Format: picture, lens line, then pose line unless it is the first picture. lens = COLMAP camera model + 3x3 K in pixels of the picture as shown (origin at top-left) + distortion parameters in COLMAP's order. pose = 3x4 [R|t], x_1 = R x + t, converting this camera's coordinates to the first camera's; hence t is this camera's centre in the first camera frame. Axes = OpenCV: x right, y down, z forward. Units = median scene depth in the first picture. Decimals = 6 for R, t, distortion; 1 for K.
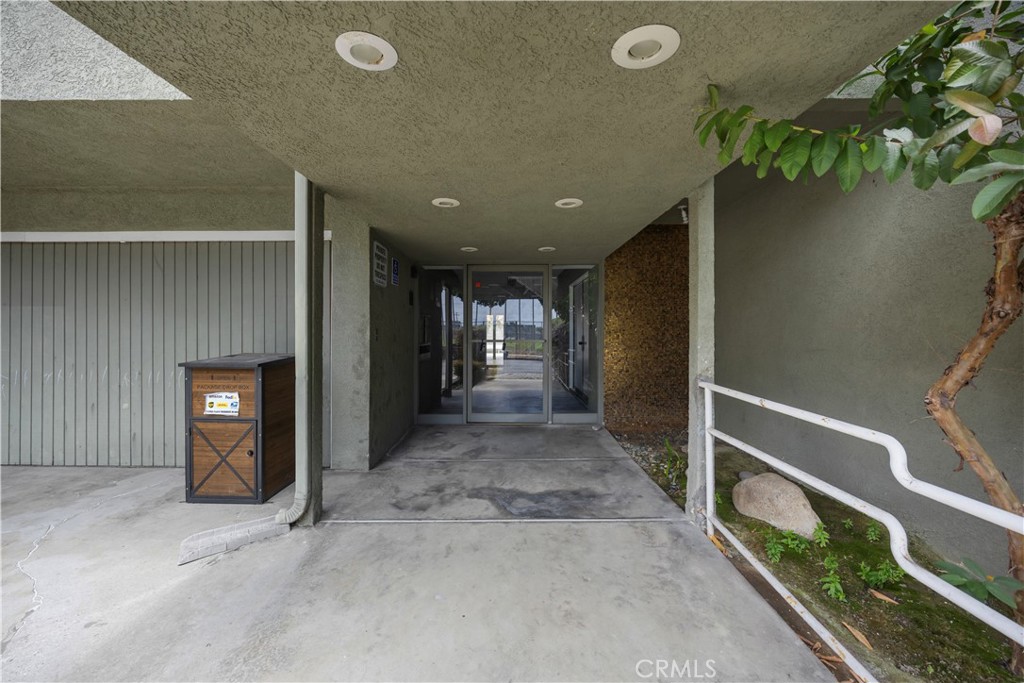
lens RADIAL K [[392.9, 0, 512.0], [0, 392.9, 341.5], [0, 0, 1]] dist [-0.011313, -0.000044]
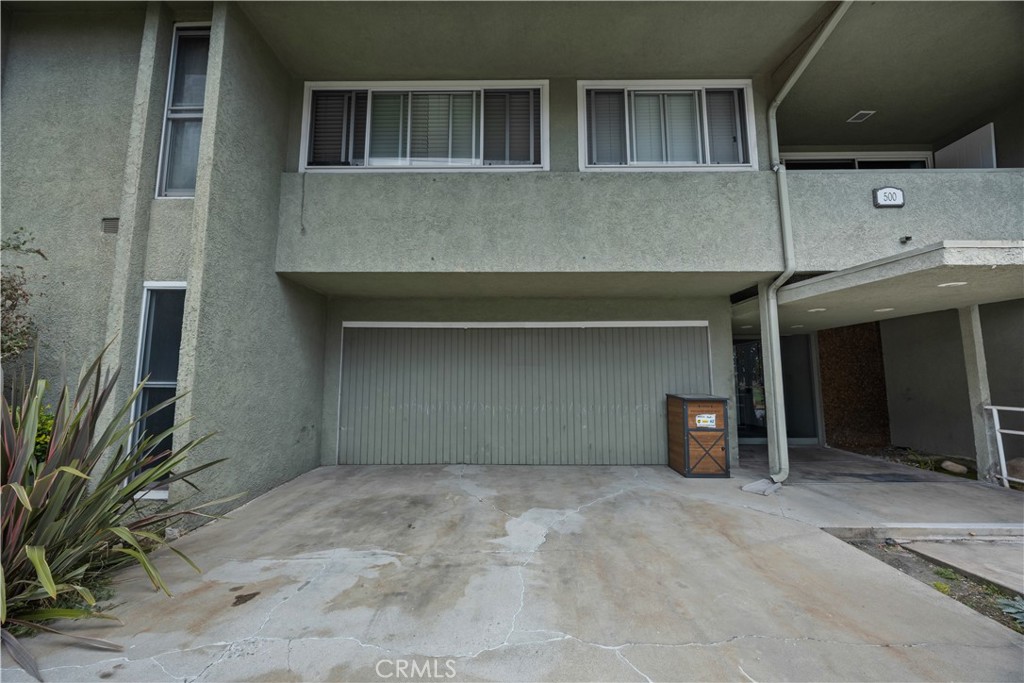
lens RADIAL K [[387.9, 0, 512.9], [0, 387.9, 347.8], [0, 0, 1]] dist [-0.009655, 0.000066]
pose [[0.999796, -0.005644, -0.019376, -1.577696], [0.003457, 0.993804, -0.111097, 0.019399], [0.019883, 0.111008, 0.993621, -0.824467]]
